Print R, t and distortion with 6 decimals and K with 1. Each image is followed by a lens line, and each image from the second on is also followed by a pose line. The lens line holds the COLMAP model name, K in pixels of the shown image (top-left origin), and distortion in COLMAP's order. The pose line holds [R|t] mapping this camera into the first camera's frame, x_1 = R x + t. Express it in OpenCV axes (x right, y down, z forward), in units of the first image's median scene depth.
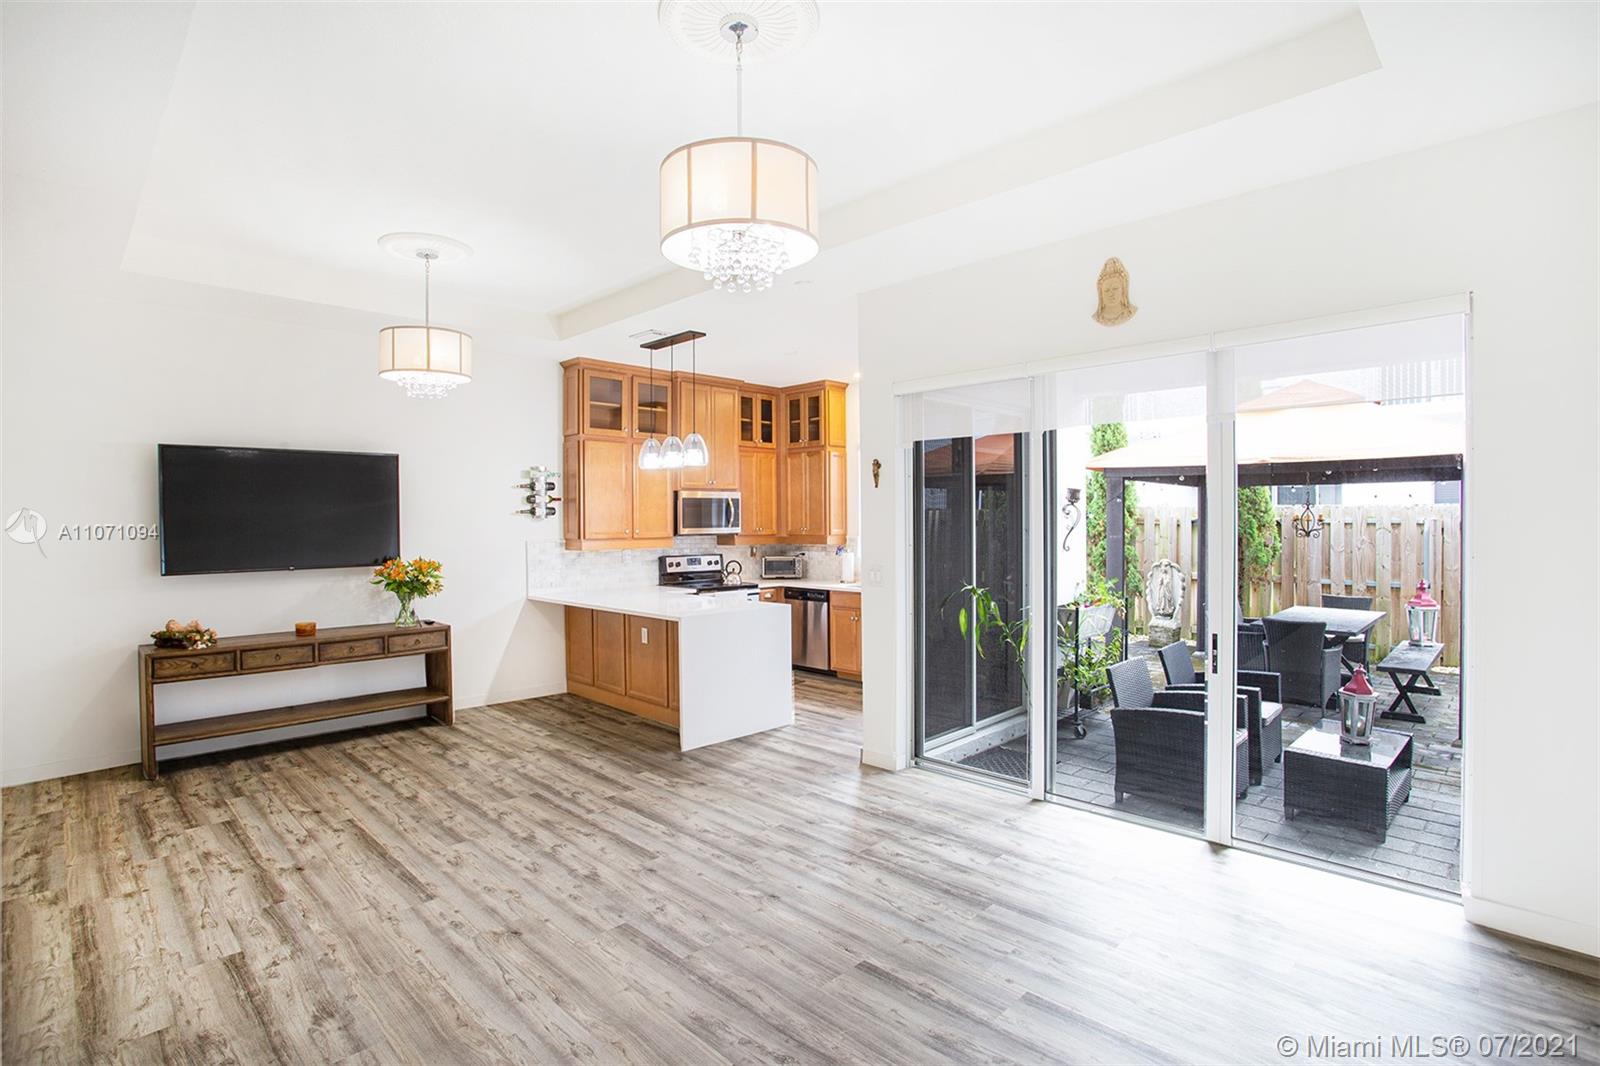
lens RADIAL K [[774.8, 0, 804.5], [0, 774.8, 512.3], [0, 0, 1]] dist [-0.058487, 0.019342]
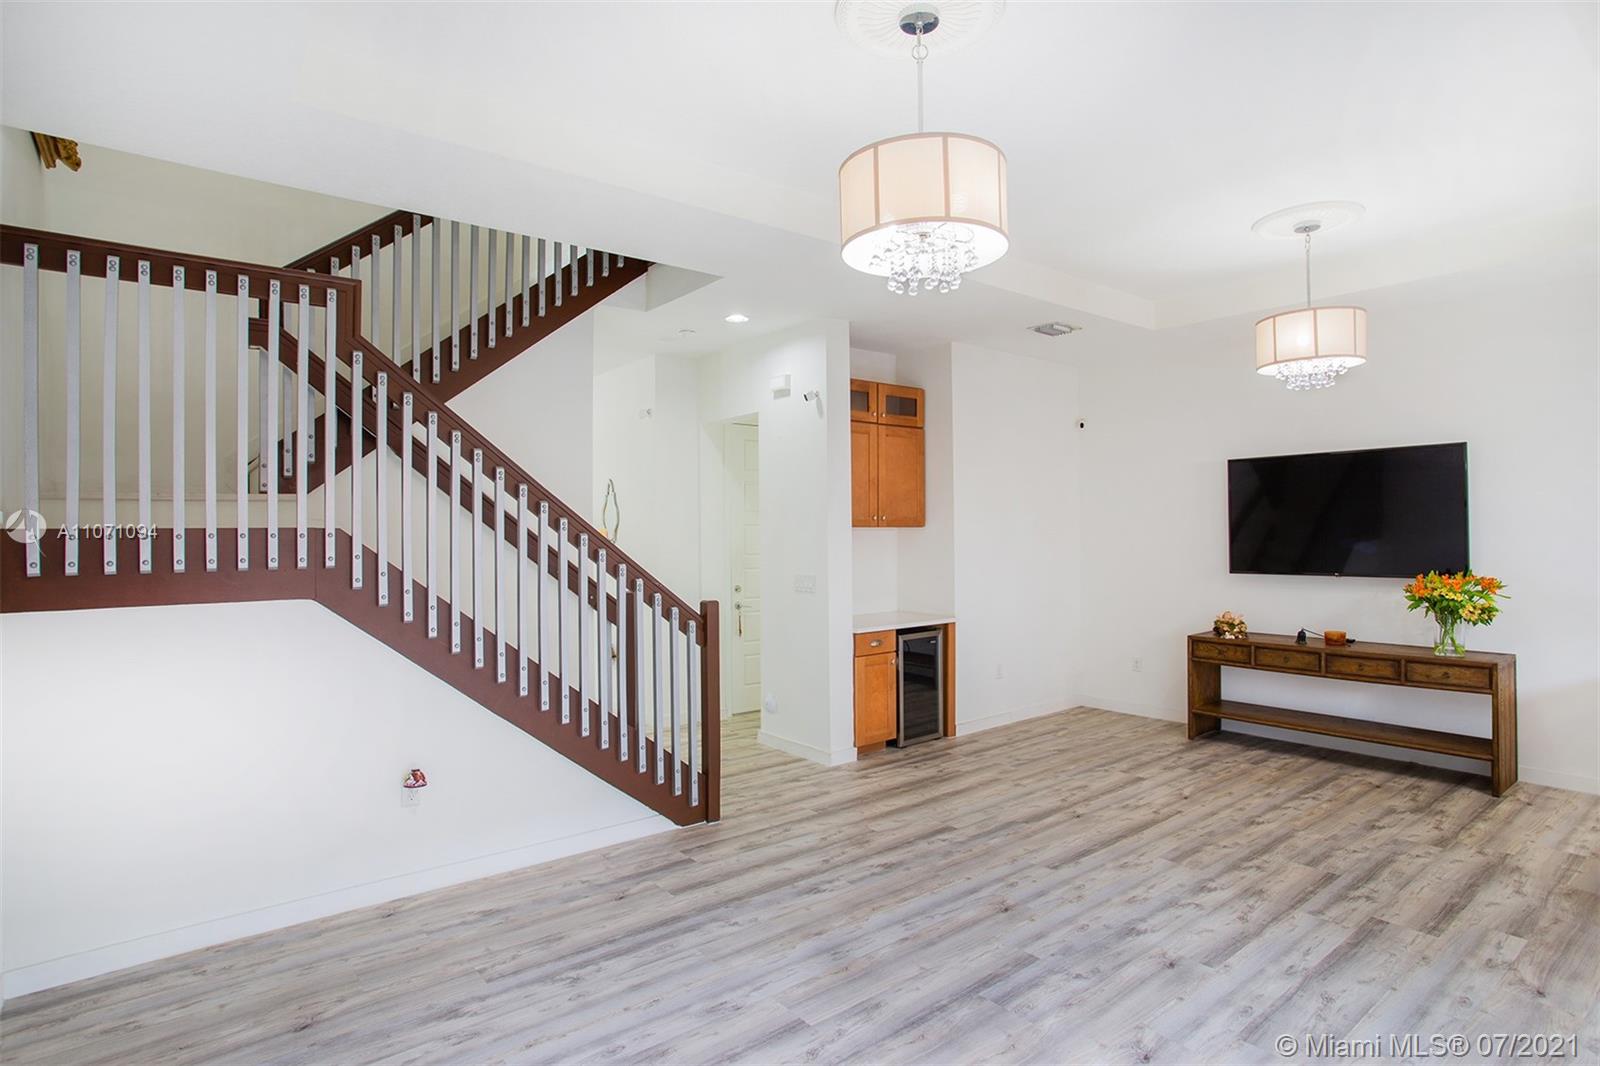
lens RADIAL K [[845.4, 0, 812.8], [0, 845.4, 520.4], [0, 0, 1]] dist [-0.064249, 0.029254]
pose [[-0.113335, -0.001858, -0.993555, 0.488999], [0.019959, 0.999792, -0.004147, -0.004072], [0.993356, -0.020300, -0.113275, 0.503274]]
